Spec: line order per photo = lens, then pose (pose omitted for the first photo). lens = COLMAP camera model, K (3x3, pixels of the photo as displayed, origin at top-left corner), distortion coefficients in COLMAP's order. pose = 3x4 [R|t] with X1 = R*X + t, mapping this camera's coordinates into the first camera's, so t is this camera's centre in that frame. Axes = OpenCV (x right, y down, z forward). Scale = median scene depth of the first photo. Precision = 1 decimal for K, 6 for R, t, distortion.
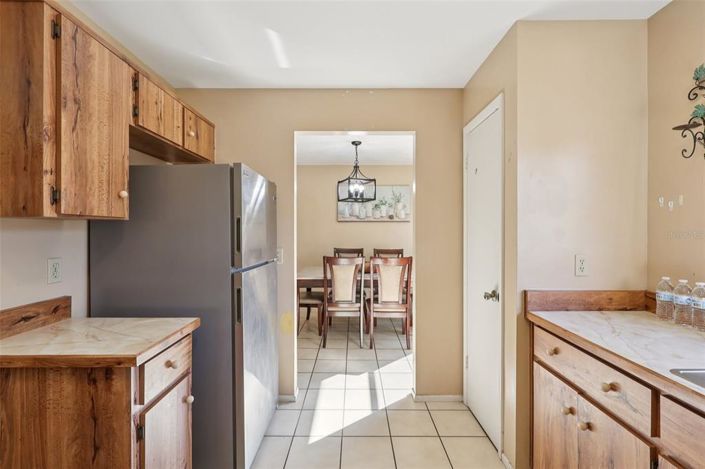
lens RADIAL K [[321.9, 0, 350.3], [0, 321.9, 231.8], [0, 0, 1]] dist [-0.003124, 0.000085]
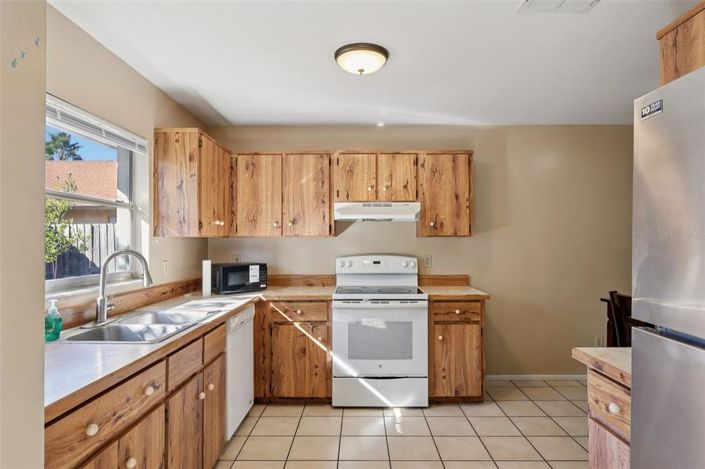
lens RADIAL K [[426.5, 0, 353.1], [0, 426.5, 236.0], [0, 0, 1]] dist [0.000699, 0.000098]
pose [[-0.999997, 0.001925, 0.001174, 0.118505], [0.001914, 0.999957, -0.009128, -0.011003], [-0.001192, -0.009126, -0.999958, 2.370544]]
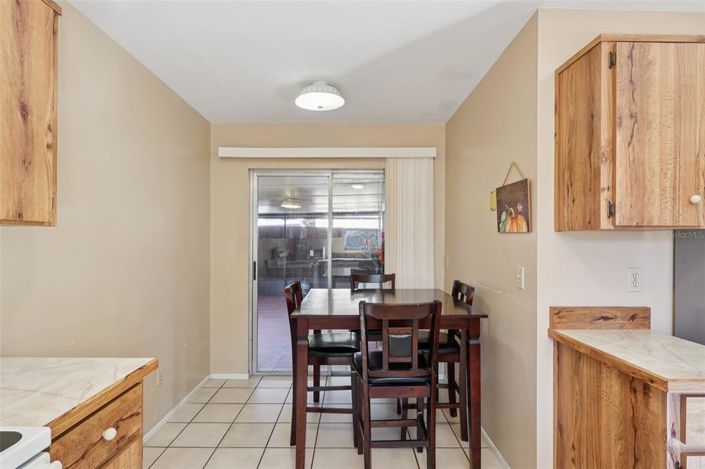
lens RADIAL K [[356.7, 0, 350.9], [0, 356.7, 238.8], [0, 0, 1]] dist [0.004349, 0.000243]
pose [[0.018014, -0.002672, -0.999834, 0.292887], [-0.009143, 0.999954, -0.002837, 0.000157], [0.999796, 0.009192, 0.017988, 0.081293]]
